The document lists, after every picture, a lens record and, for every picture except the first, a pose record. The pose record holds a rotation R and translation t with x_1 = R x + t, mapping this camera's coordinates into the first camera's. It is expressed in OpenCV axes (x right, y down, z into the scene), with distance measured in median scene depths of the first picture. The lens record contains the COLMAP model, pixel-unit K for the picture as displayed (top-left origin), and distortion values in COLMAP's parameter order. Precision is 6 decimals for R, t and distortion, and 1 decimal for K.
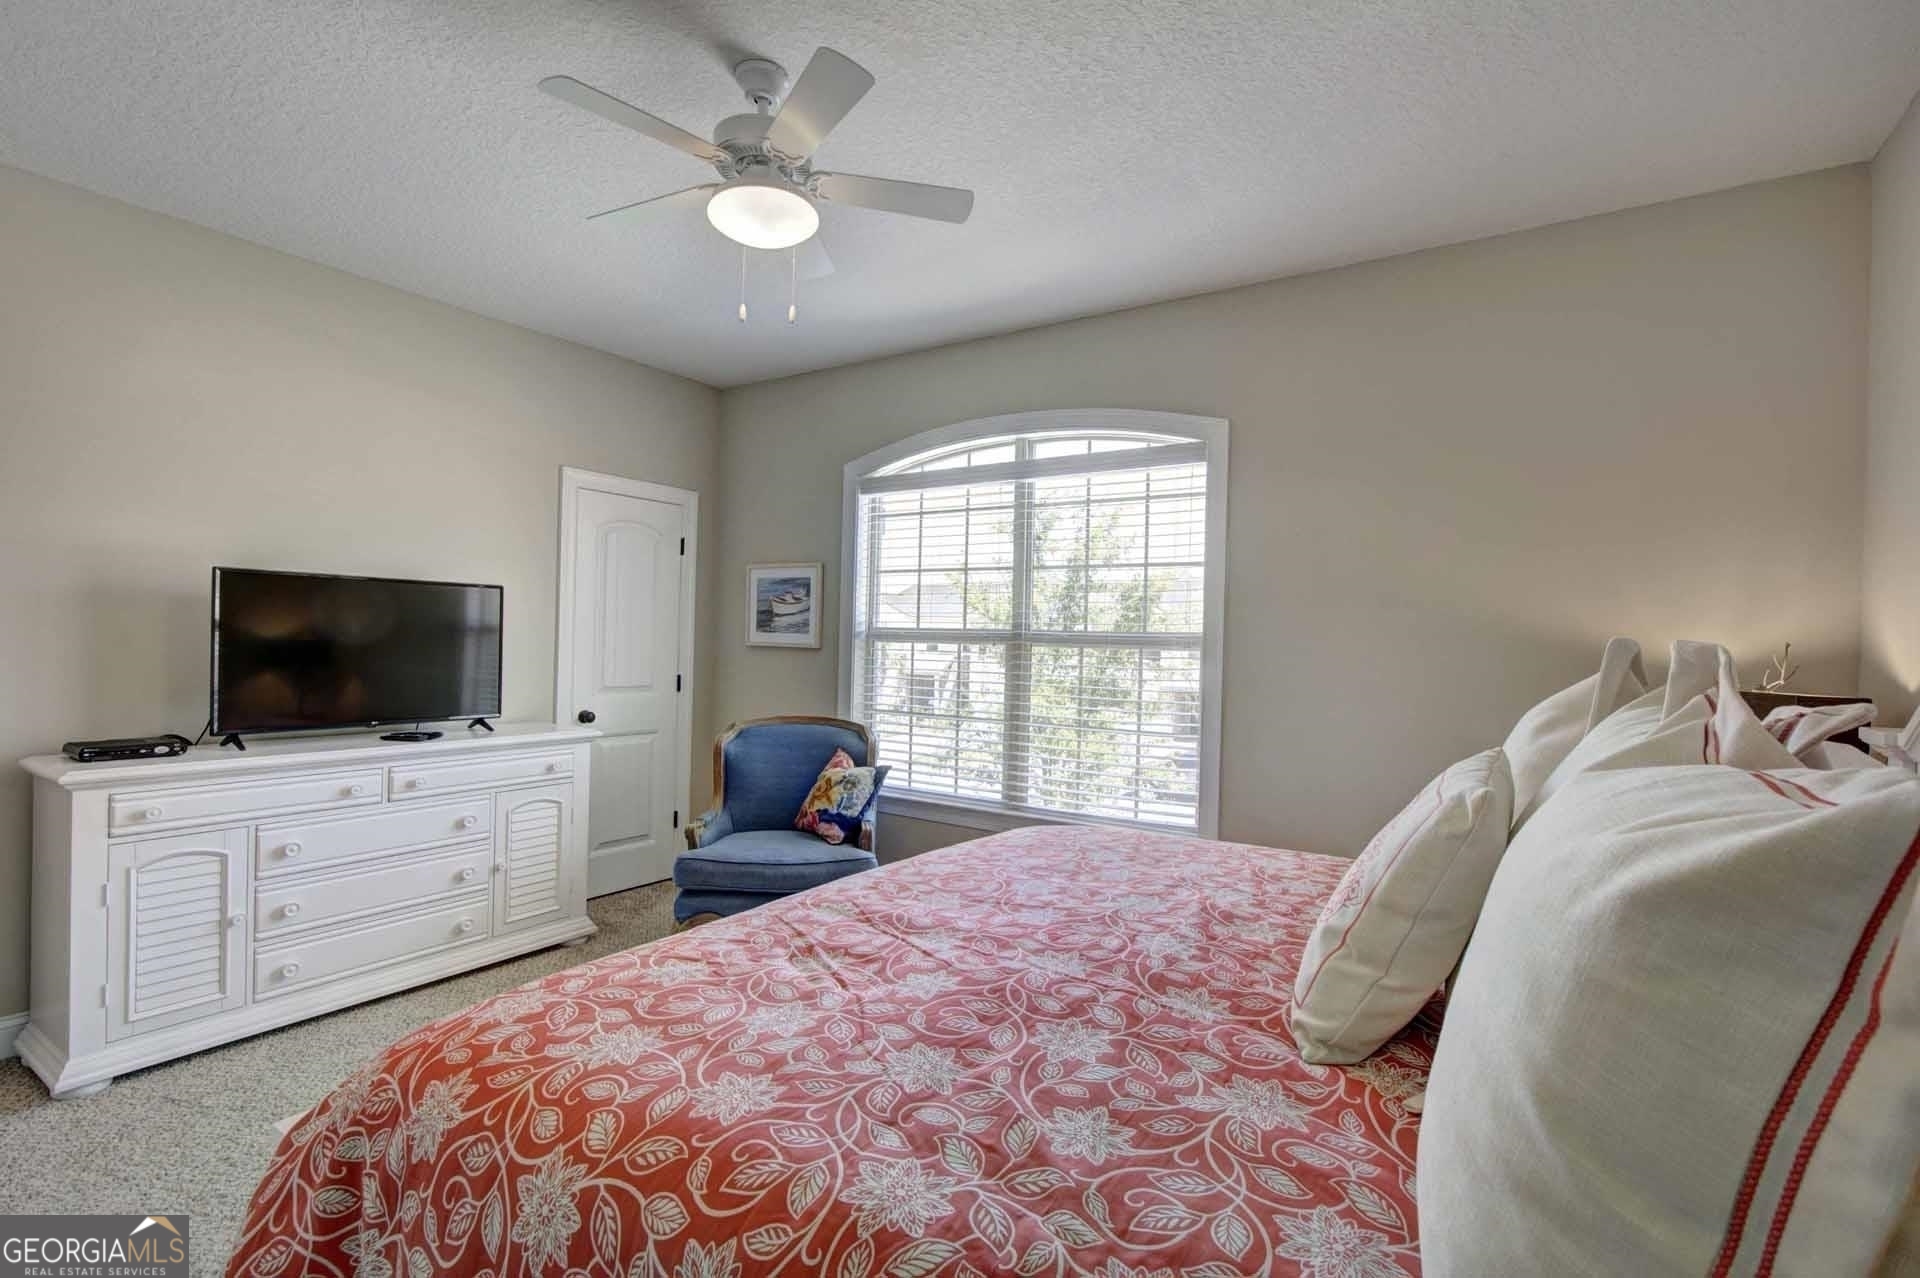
lens RADIAL K [[876.0, 0, 970.7], [0, 876.0, 648.2], [0, 0, 1]] dist [0.000971, 0.000124]
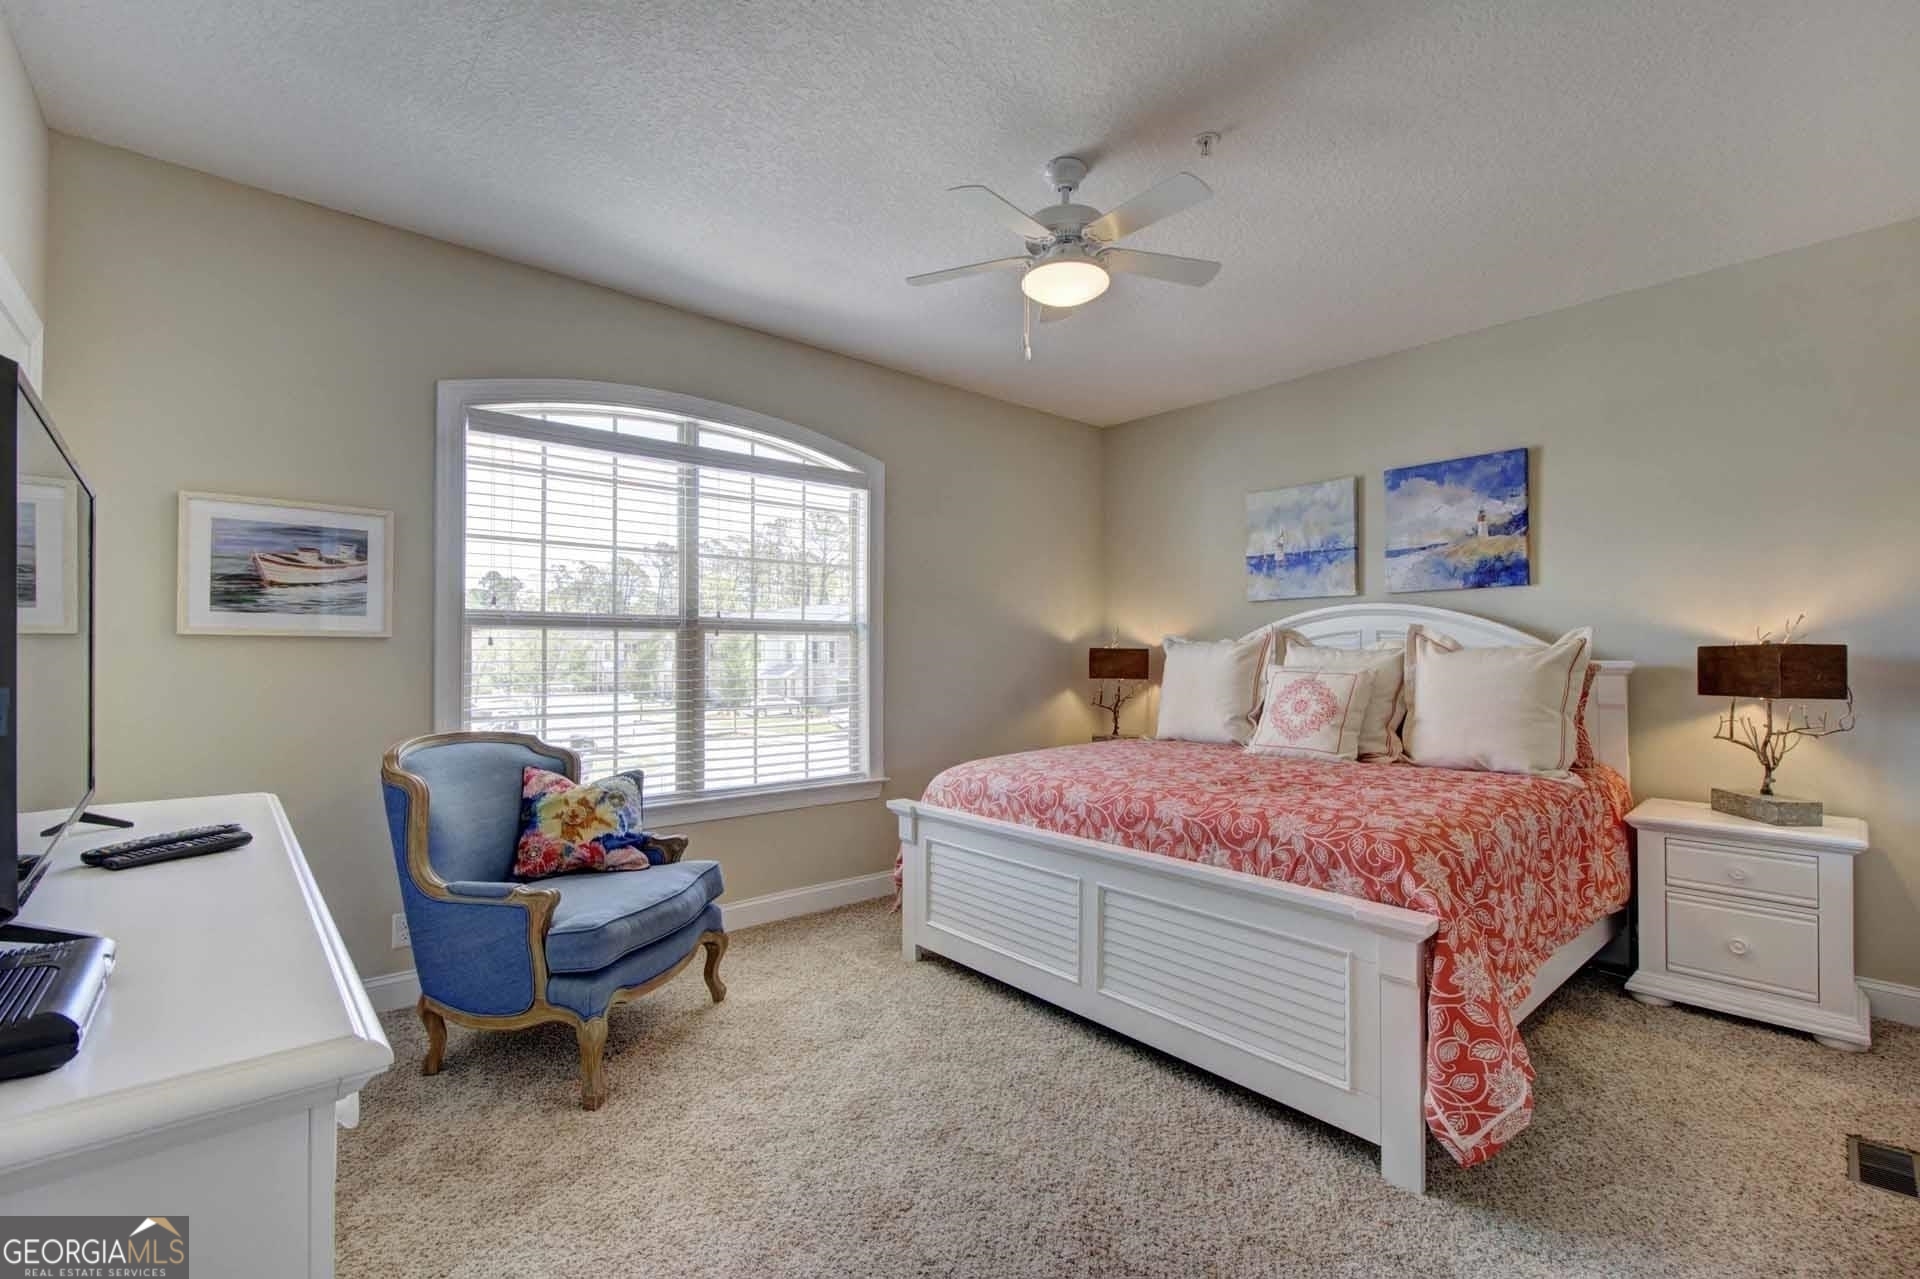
lens RADIAL K [[831.7, 0, 977.6], [0, 831.7, 645.2], [0, 0, 1]] dist [-0.000536, -0.000173]
pose [[0.274636, -0.019480, 0.961351, -0.743306], [0.006064, 0.999810, 0.018527, -0.003306], [-0.961529, 0.000741, 0.274702, 0.421758]]
